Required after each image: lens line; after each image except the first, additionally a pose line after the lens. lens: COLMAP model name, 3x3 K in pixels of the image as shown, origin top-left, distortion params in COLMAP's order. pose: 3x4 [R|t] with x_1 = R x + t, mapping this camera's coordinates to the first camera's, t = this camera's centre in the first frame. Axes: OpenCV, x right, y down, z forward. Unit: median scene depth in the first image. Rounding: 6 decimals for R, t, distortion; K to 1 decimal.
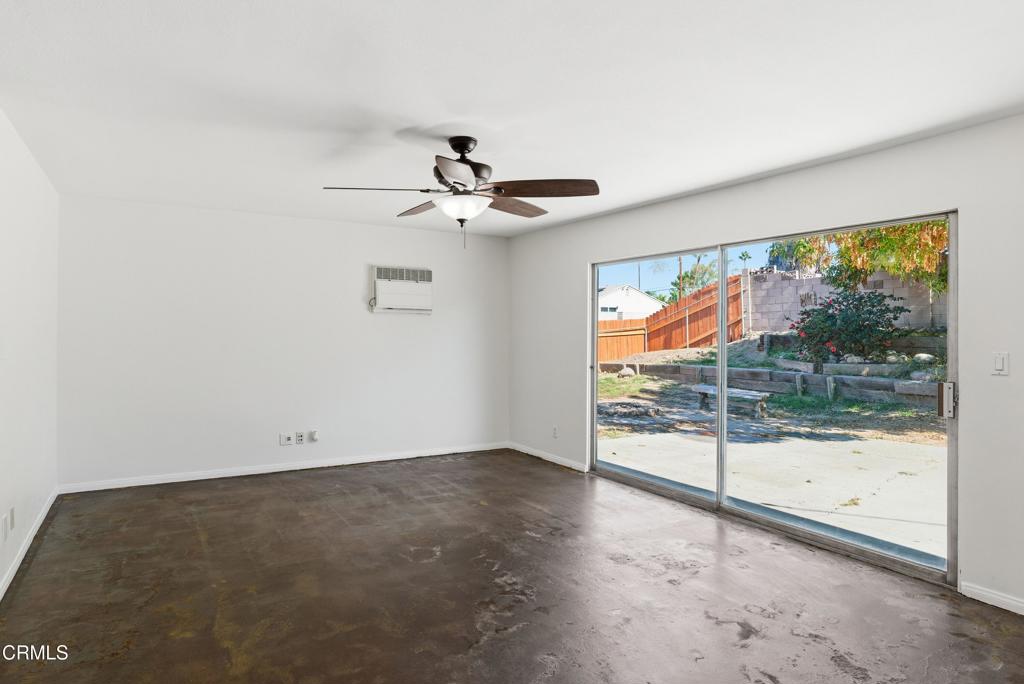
lens RADIAL K [[582.2, 0, 512.8], [0, 582.2, 330.6], [0, 0, 1]] dist [-0.007673, -0.001279]
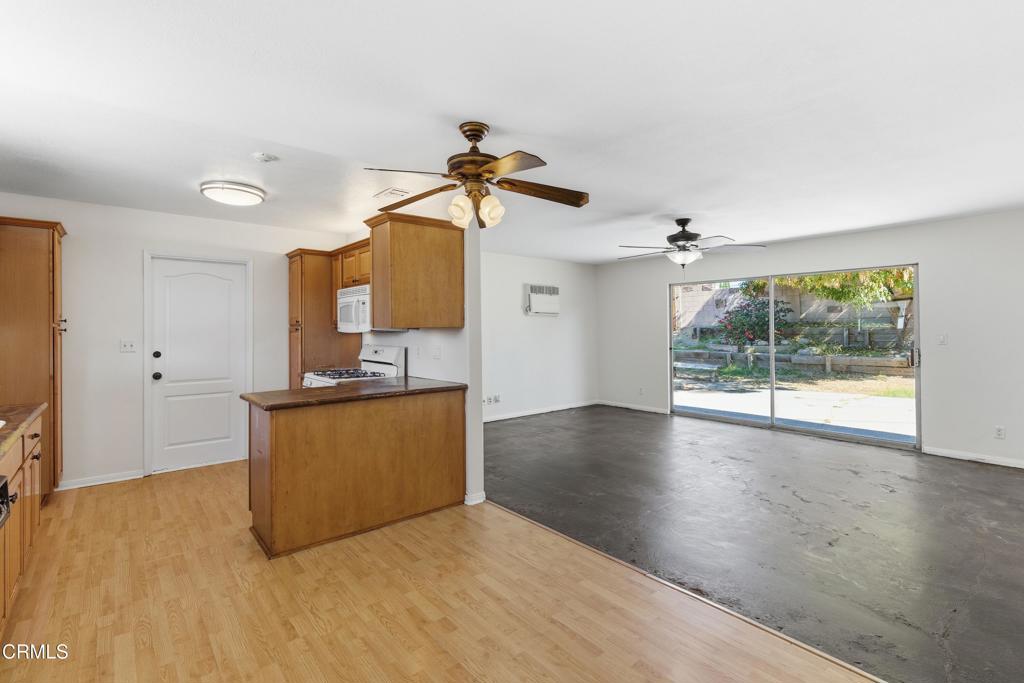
lens RADIAL K [[458.3, 0, 539.7], [0, 458.3, 327.7], [0, 0, 1]] dist [0.002109, 0.000349]
pose [[0.982140, -0.012839, 0.187712, -0.455175], [0.012463, 0.999917, 0.003182, -0.003045], [-0.187737, -0.000786, 0.982219, -0.176812]]
